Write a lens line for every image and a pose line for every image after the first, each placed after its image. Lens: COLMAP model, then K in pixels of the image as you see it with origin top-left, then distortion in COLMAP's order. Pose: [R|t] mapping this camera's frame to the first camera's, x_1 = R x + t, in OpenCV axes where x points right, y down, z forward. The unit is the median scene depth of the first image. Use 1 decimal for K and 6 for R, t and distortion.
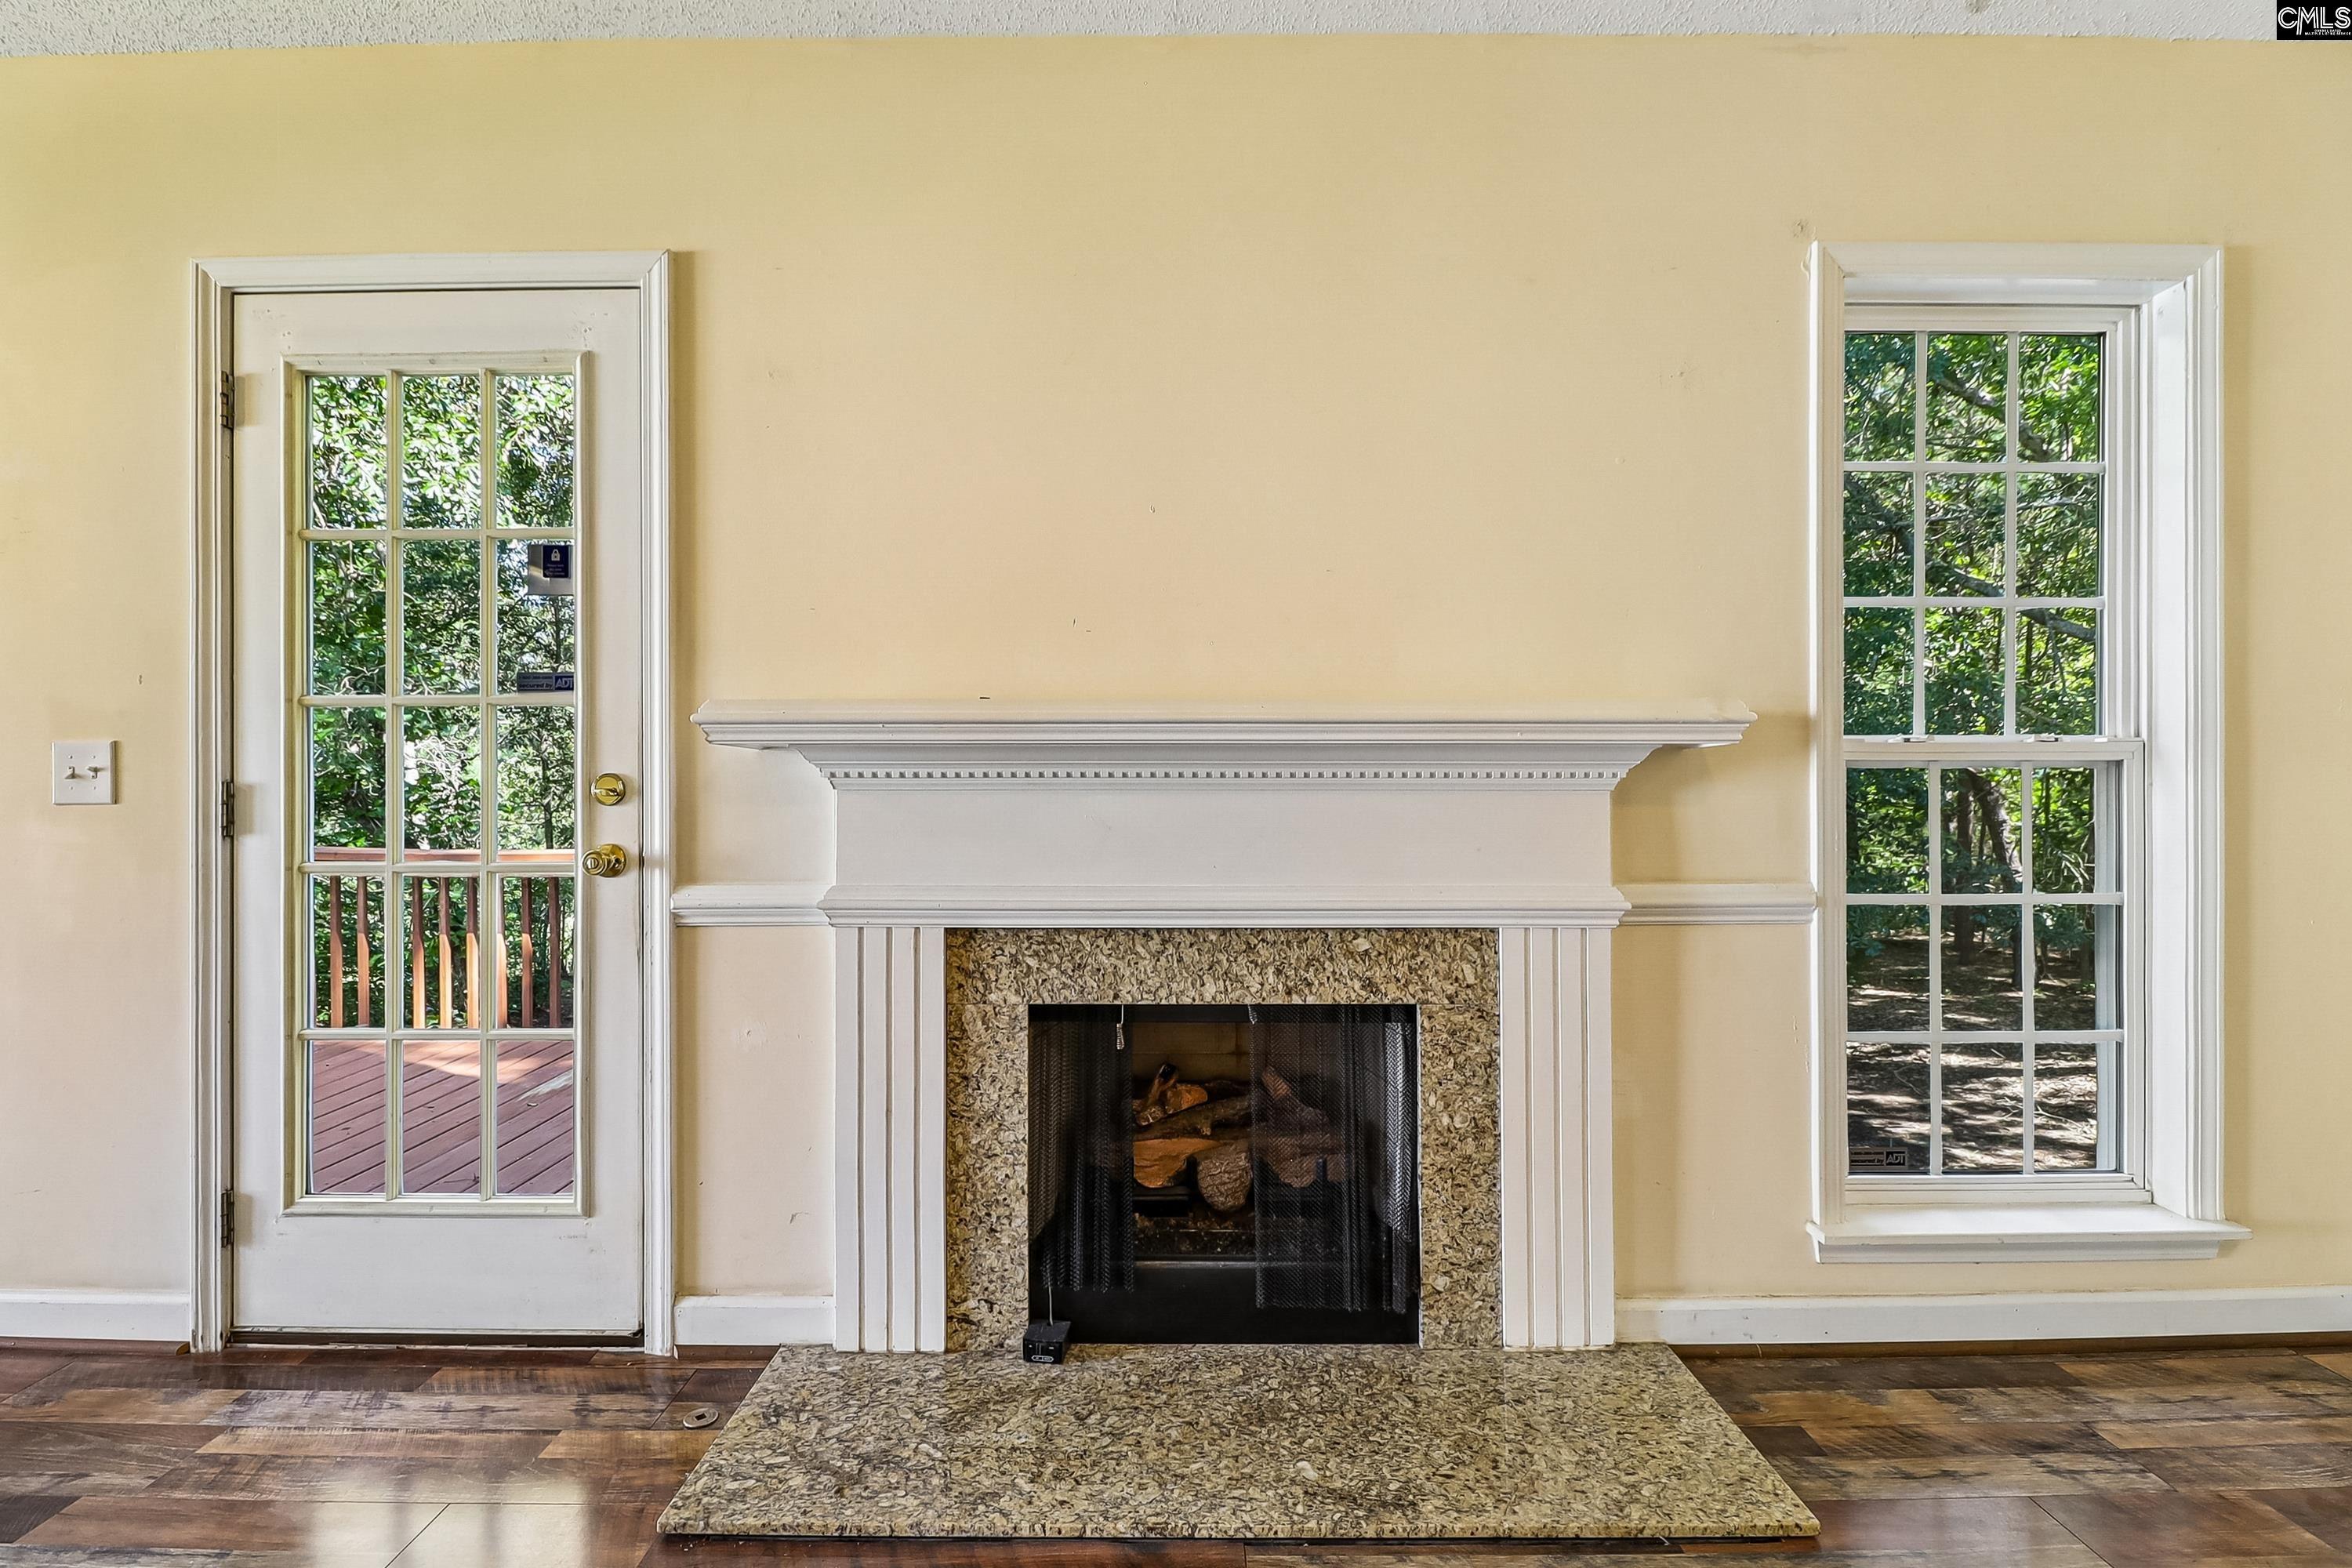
lens RADIAL K [[1100.0, 0, 1168.4], [0, 1100.0, 775.4], [0, 0, 1]] dist [-0.001389, -0.010590]
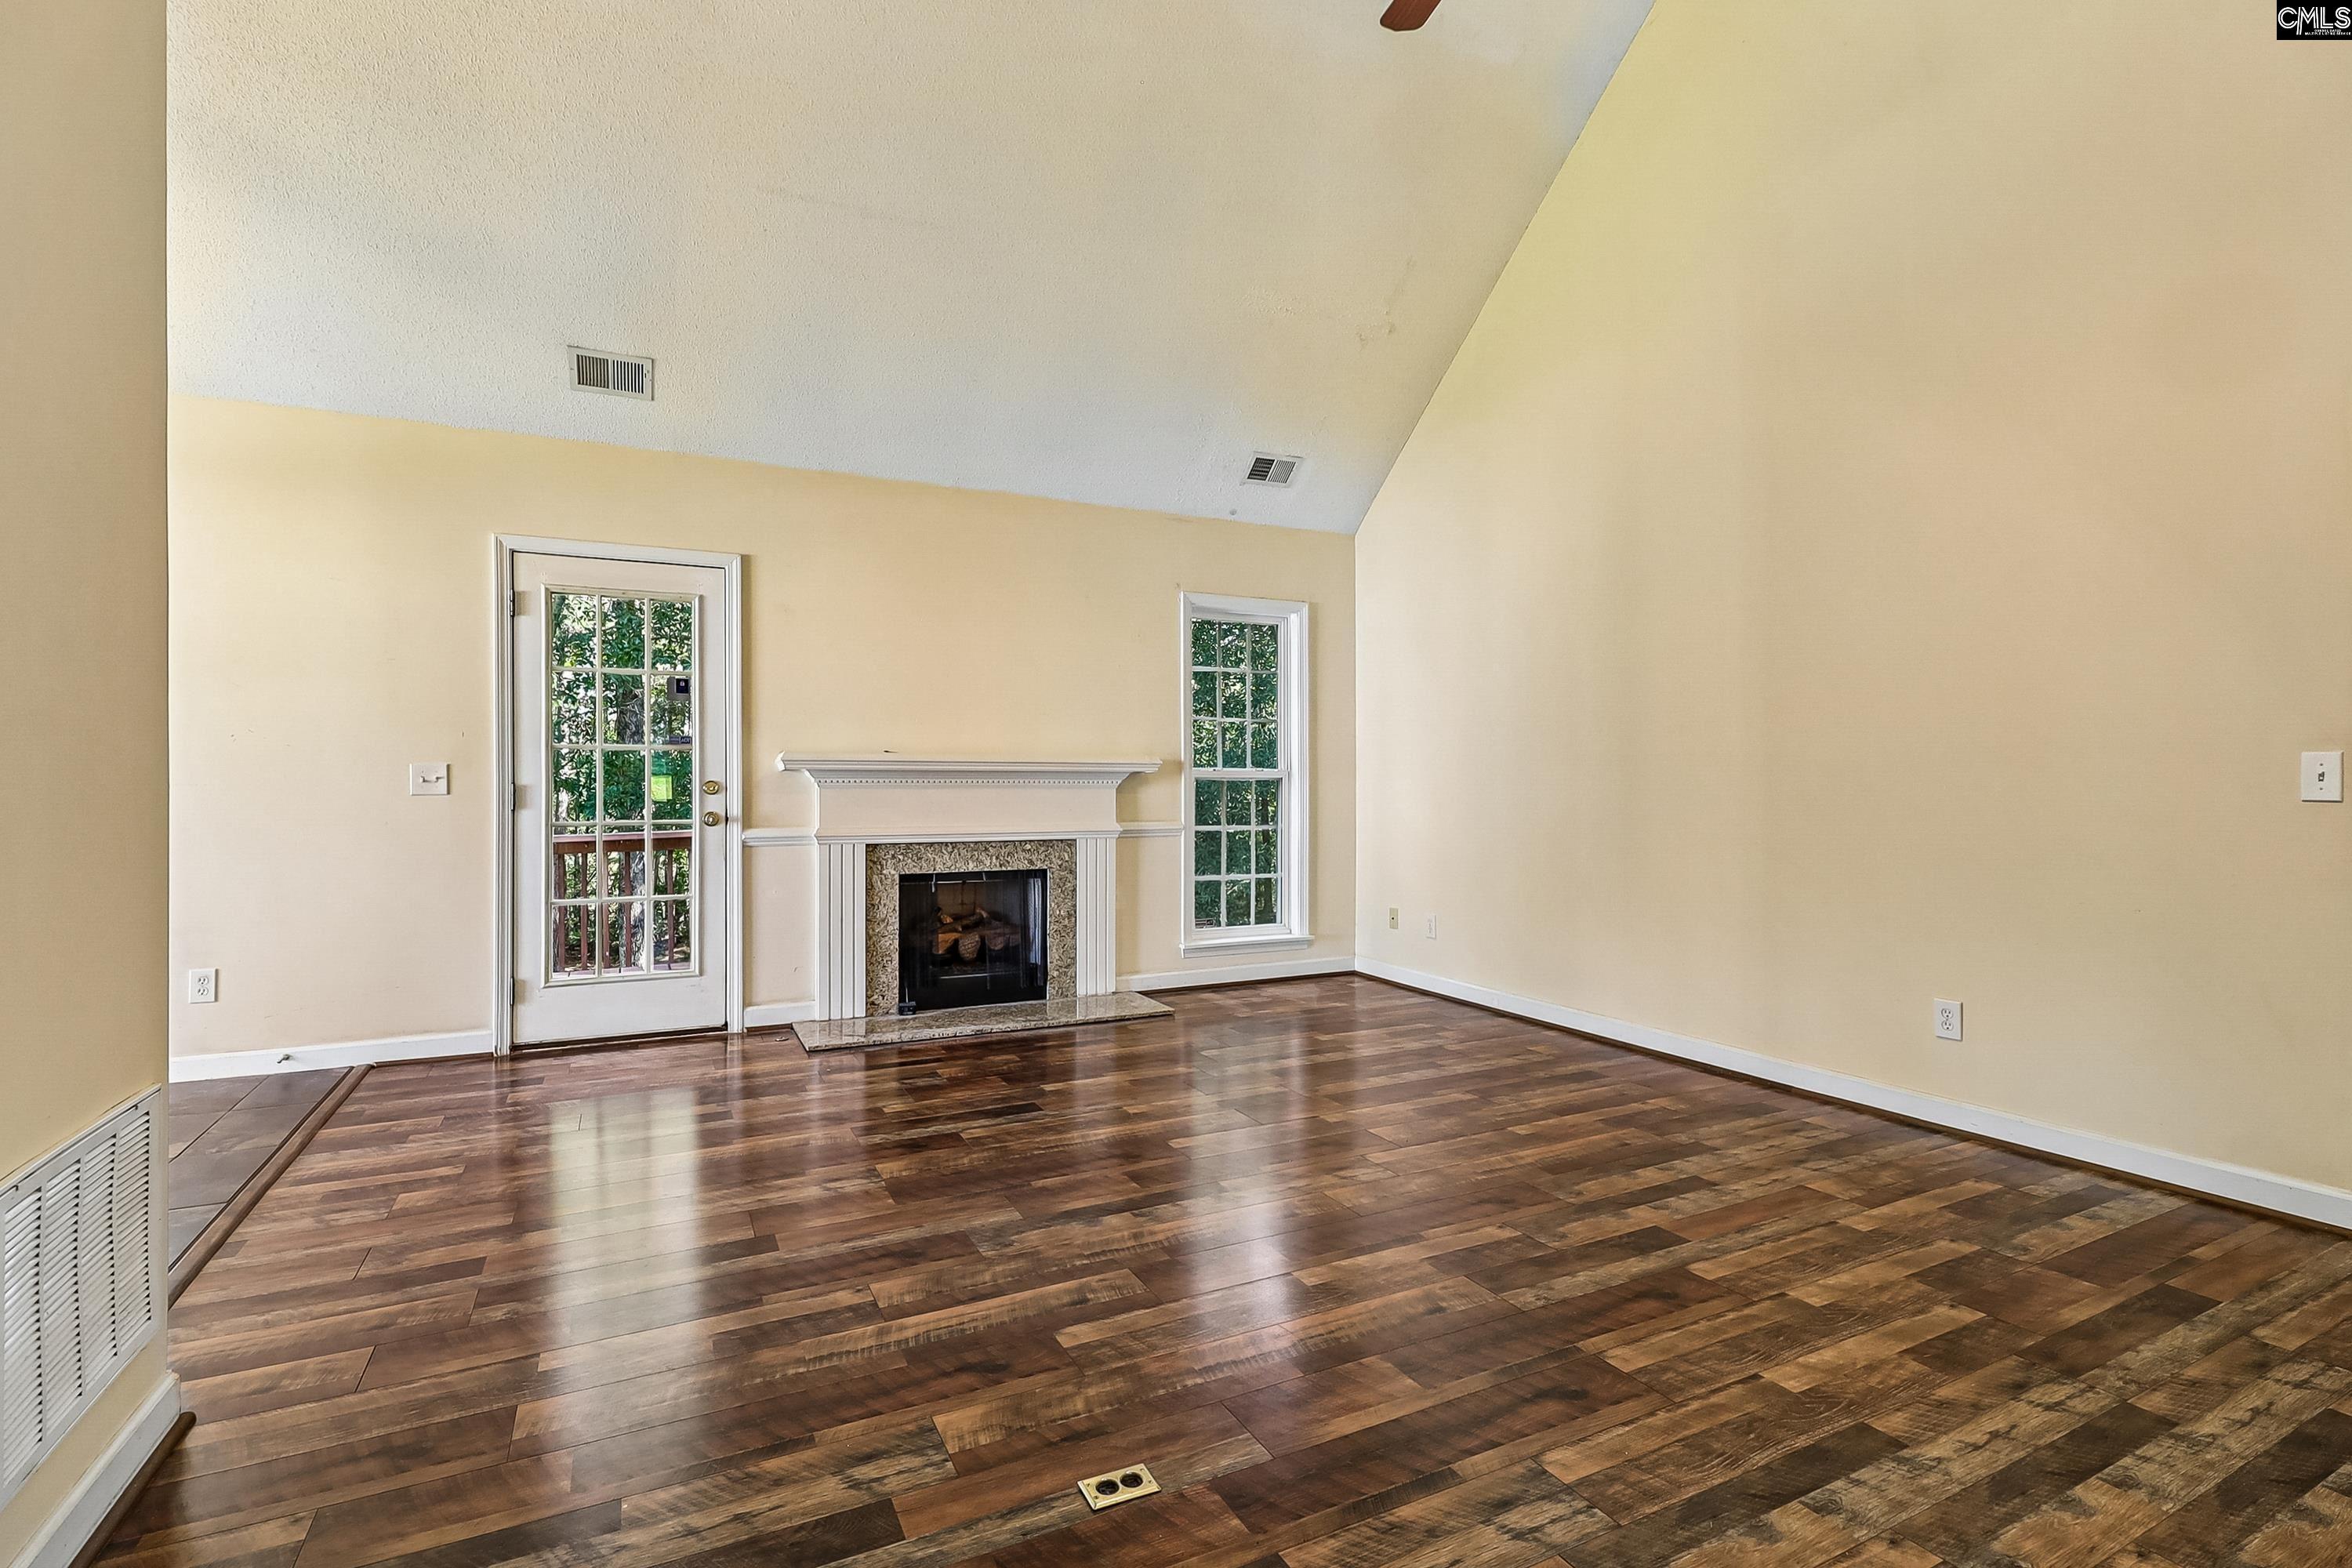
lens RADIAL K [[1100.0, 0, 1183.4], [0, 1100.0, 782.2], [0, 0, 1]] dist [-0.001389, -0.010590]
pose [[0.890997, 0.002111, 0.454005, -0.673836], [-0.002226, 0.999997, -0.000281, 0.000004], [-0.454004, -0.000760, 0.890999, -1.481668]]
